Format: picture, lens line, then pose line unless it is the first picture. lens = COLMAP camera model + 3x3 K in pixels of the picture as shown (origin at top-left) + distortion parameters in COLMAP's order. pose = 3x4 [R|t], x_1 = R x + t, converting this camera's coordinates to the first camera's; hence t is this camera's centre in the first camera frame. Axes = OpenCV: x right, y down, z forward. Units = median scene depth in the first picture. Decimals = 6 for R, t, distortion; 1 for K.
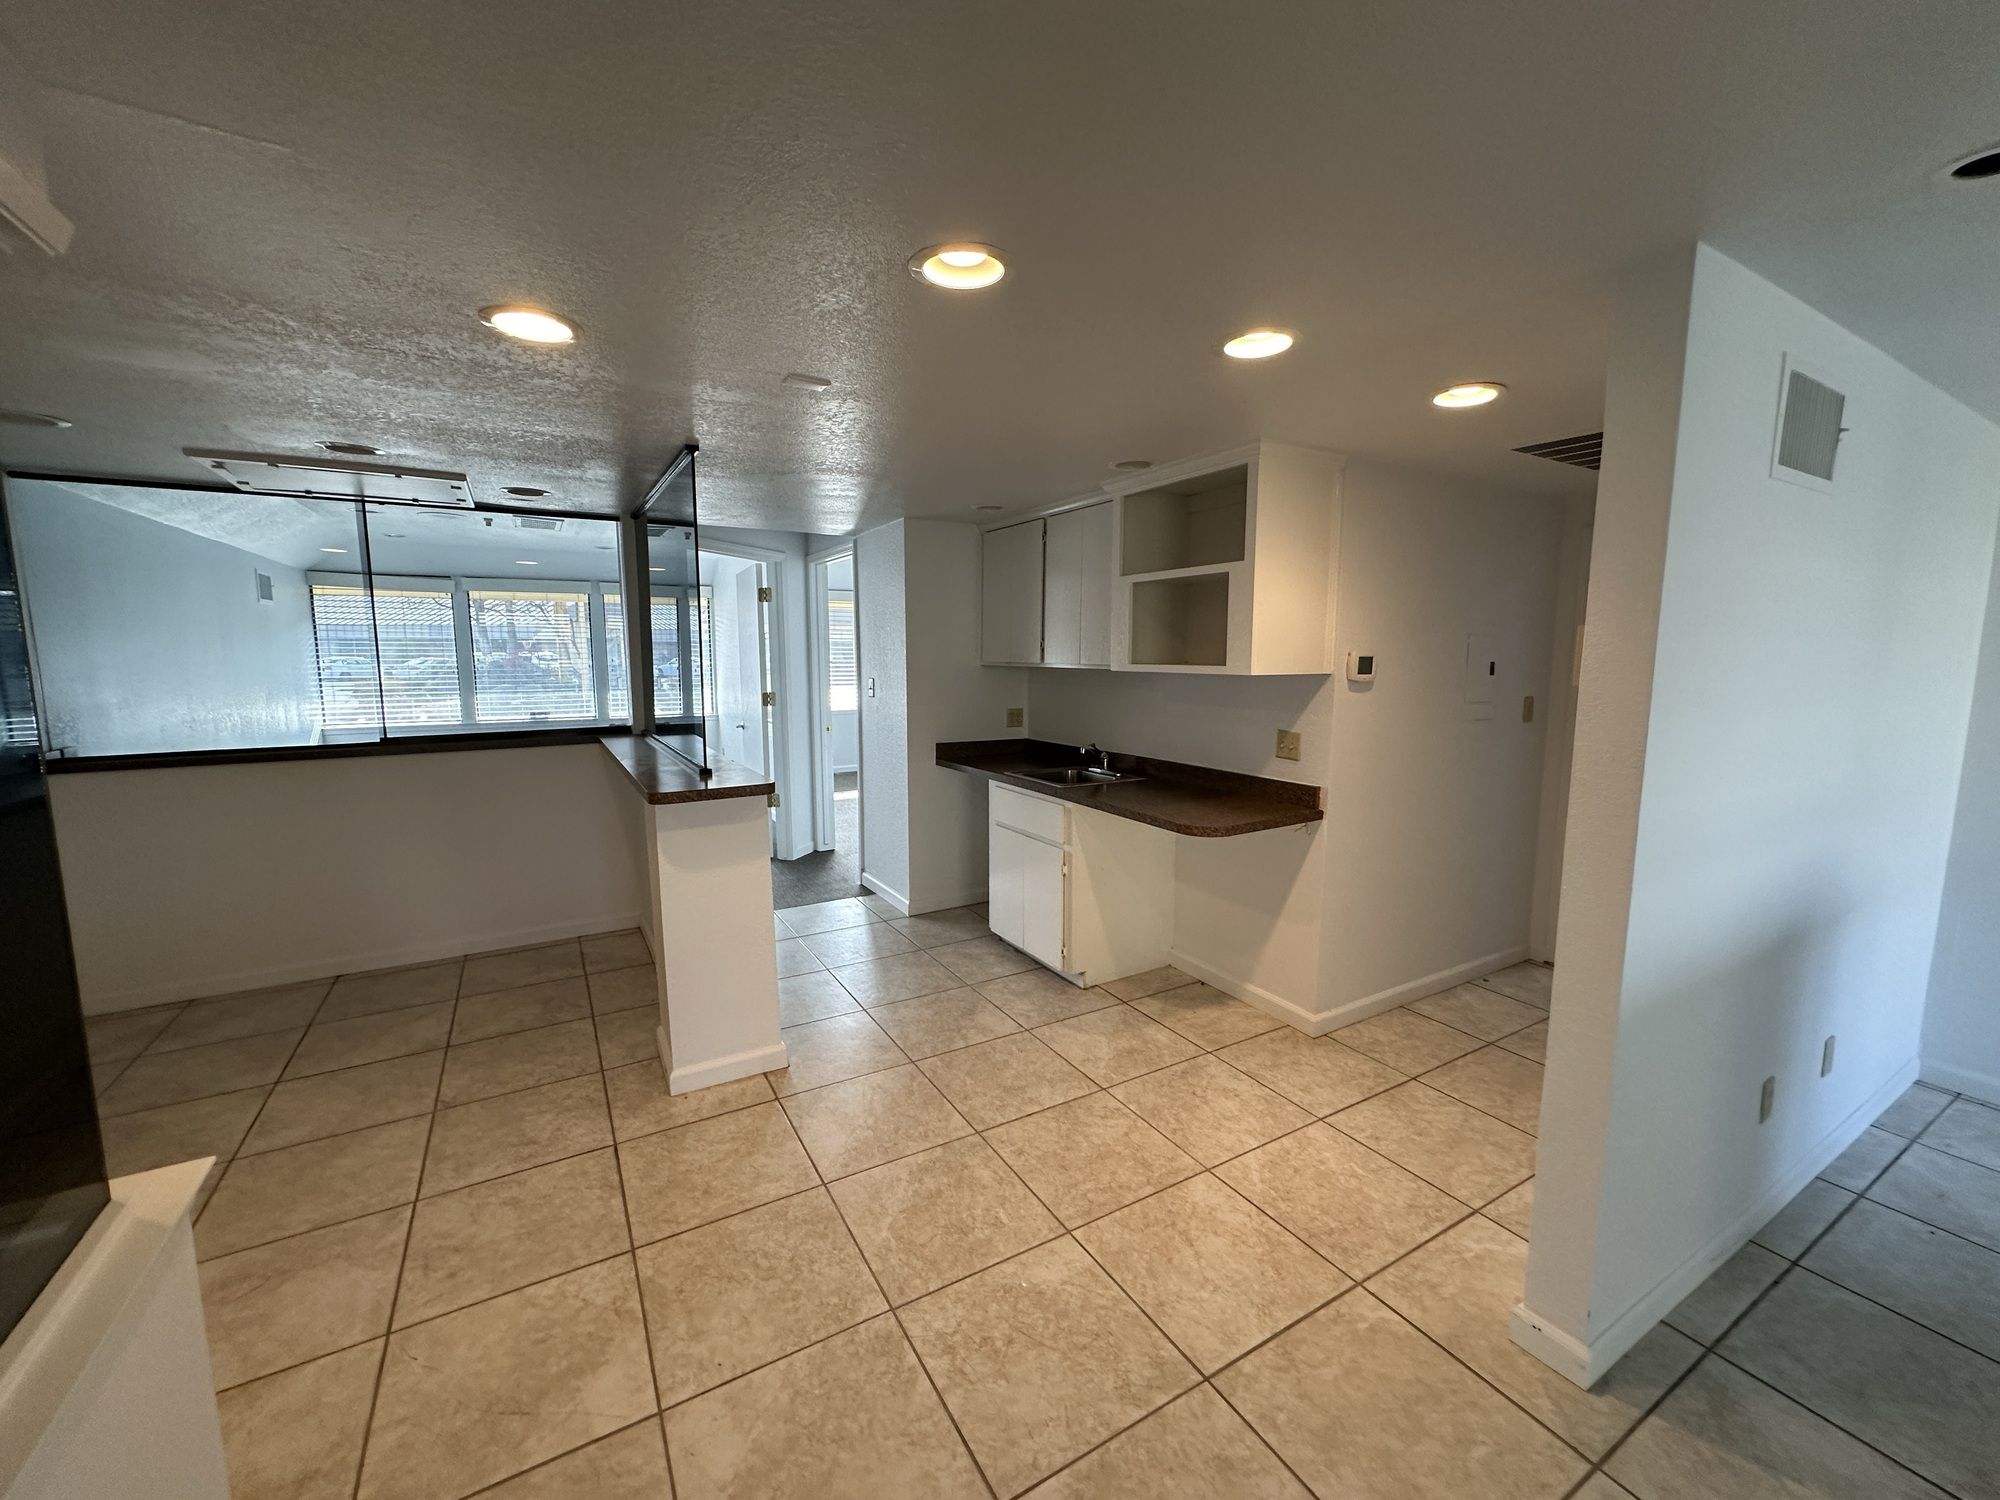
lens RADIAL K [[793.2, 0, 995.6], [0, 793.2, 750.2], [0, 0, 1]] dist [-0.006187, 0.001253]
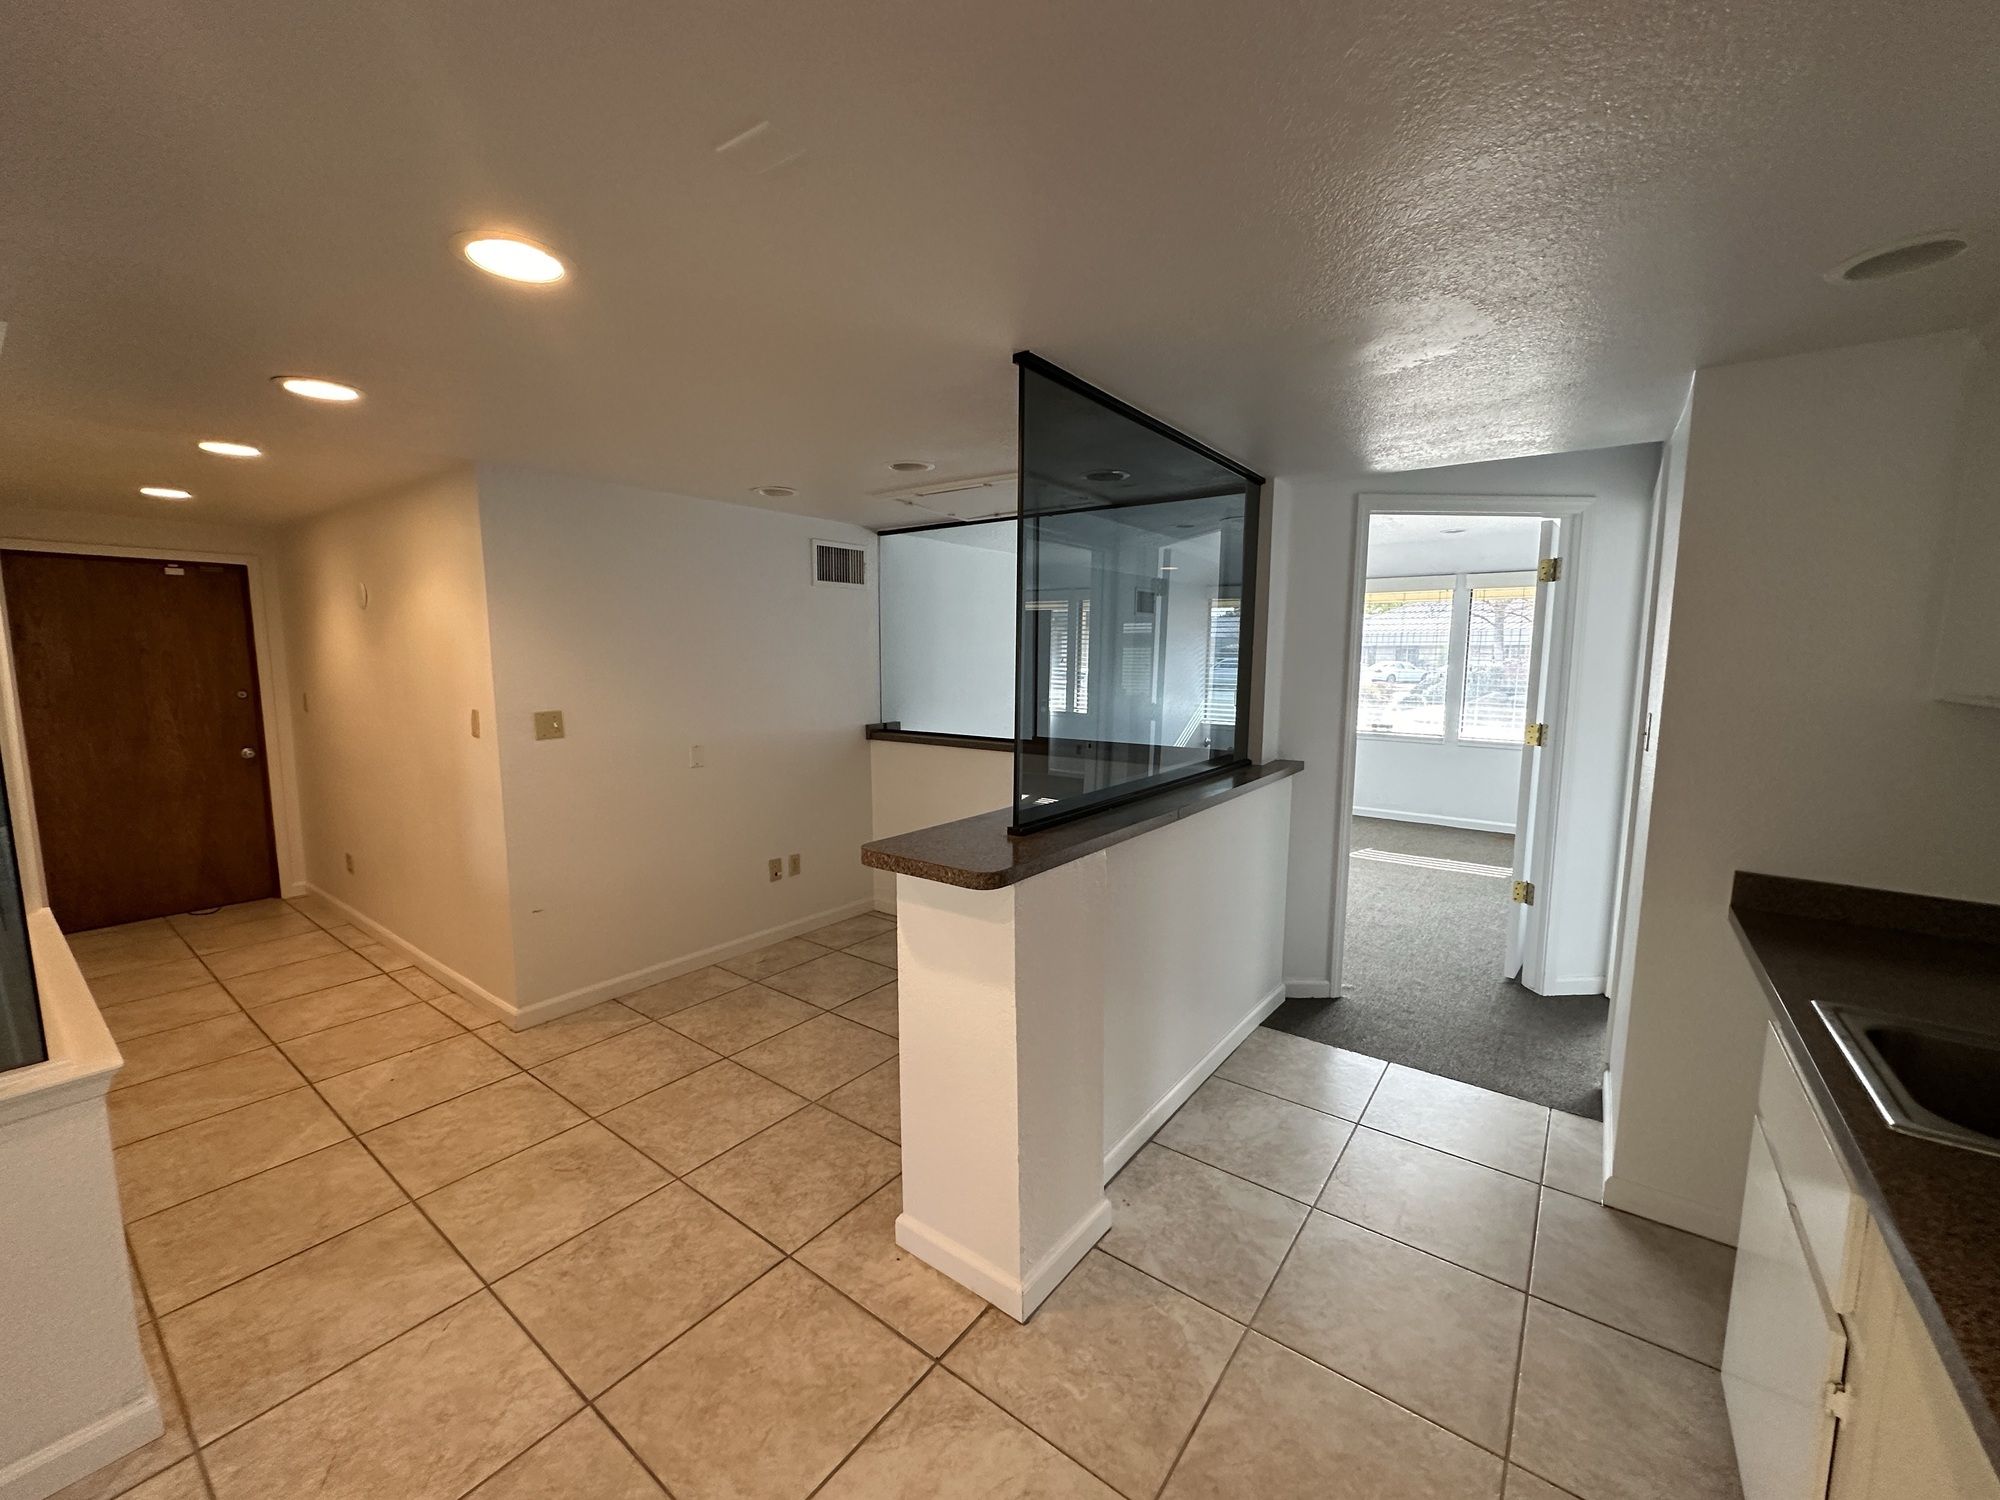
lens RADIAL K [[793.2, 0, 1004.1], [0, 793.2, 746.9], [0, 0, 1]] dist [-0.006187, 0.001253]
pose [[0.390446, 0.109219, -0.914124, 0.278781], [-0.119878, 0.990516, 0.067143, -0.099748], [0.912788, 0.083368, 0.399835, 0.778203]]
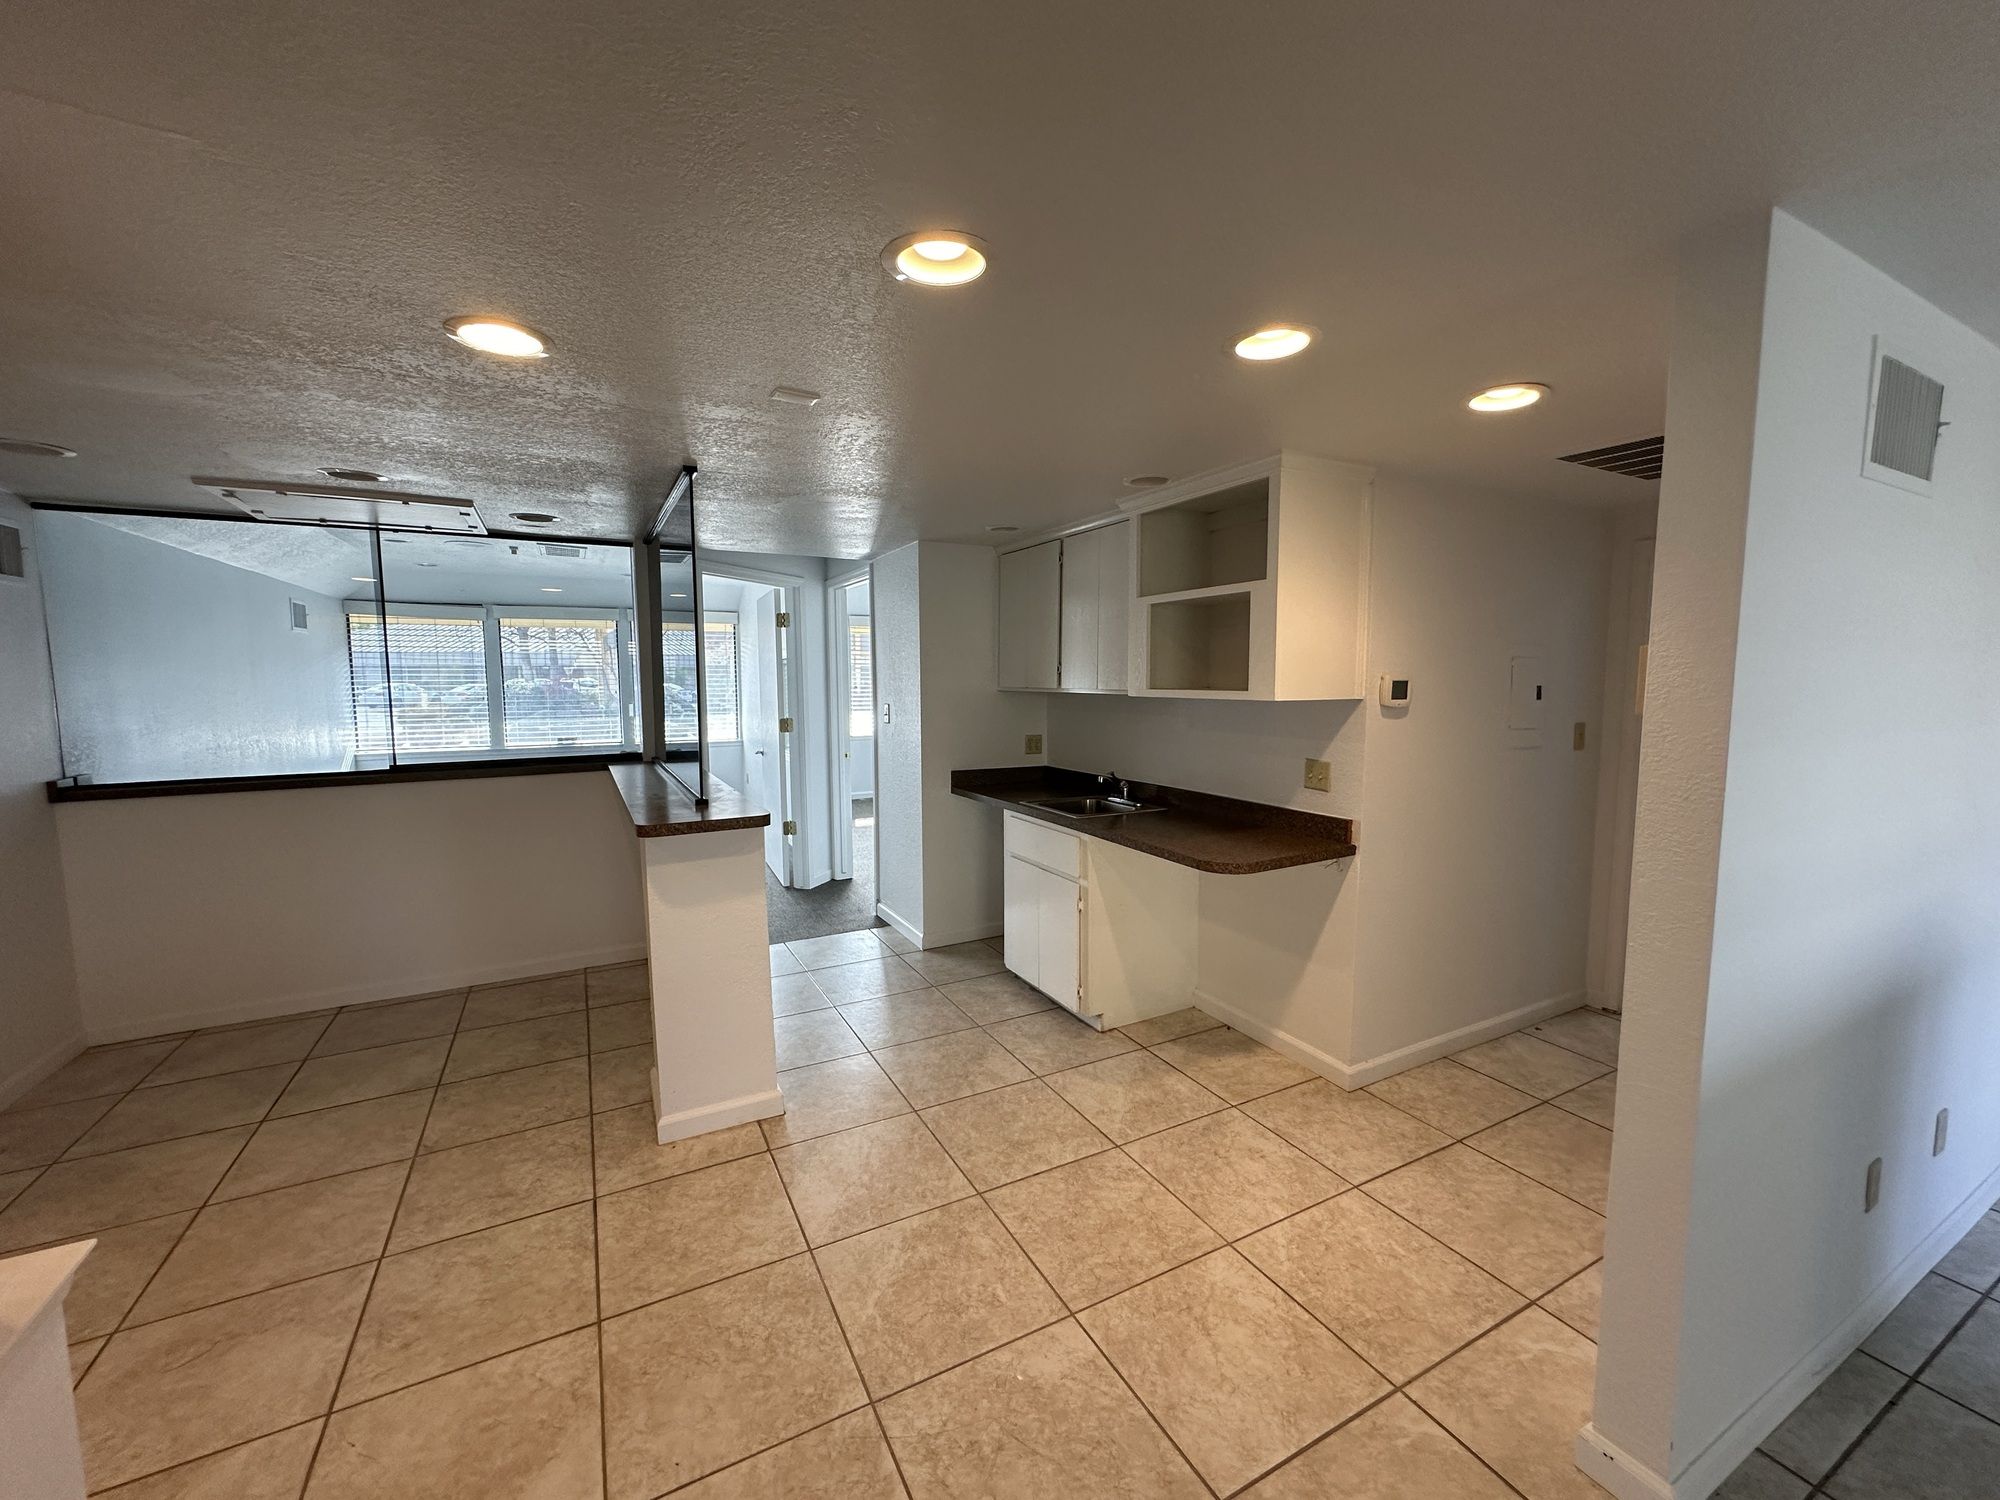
lens RADIAL K [[793.2, 0, 996.0], [0, 793.2, 750.5], [0, 0, 1]] dist [-0.006187, 0.001253]
pose [[0.999149, 0.000181, -0.041237, 0.033915], [-0.001428, 0.999543, -0.030203, -0.007808], [0.041213, 0.030236, 0.998693, 0.057335]]
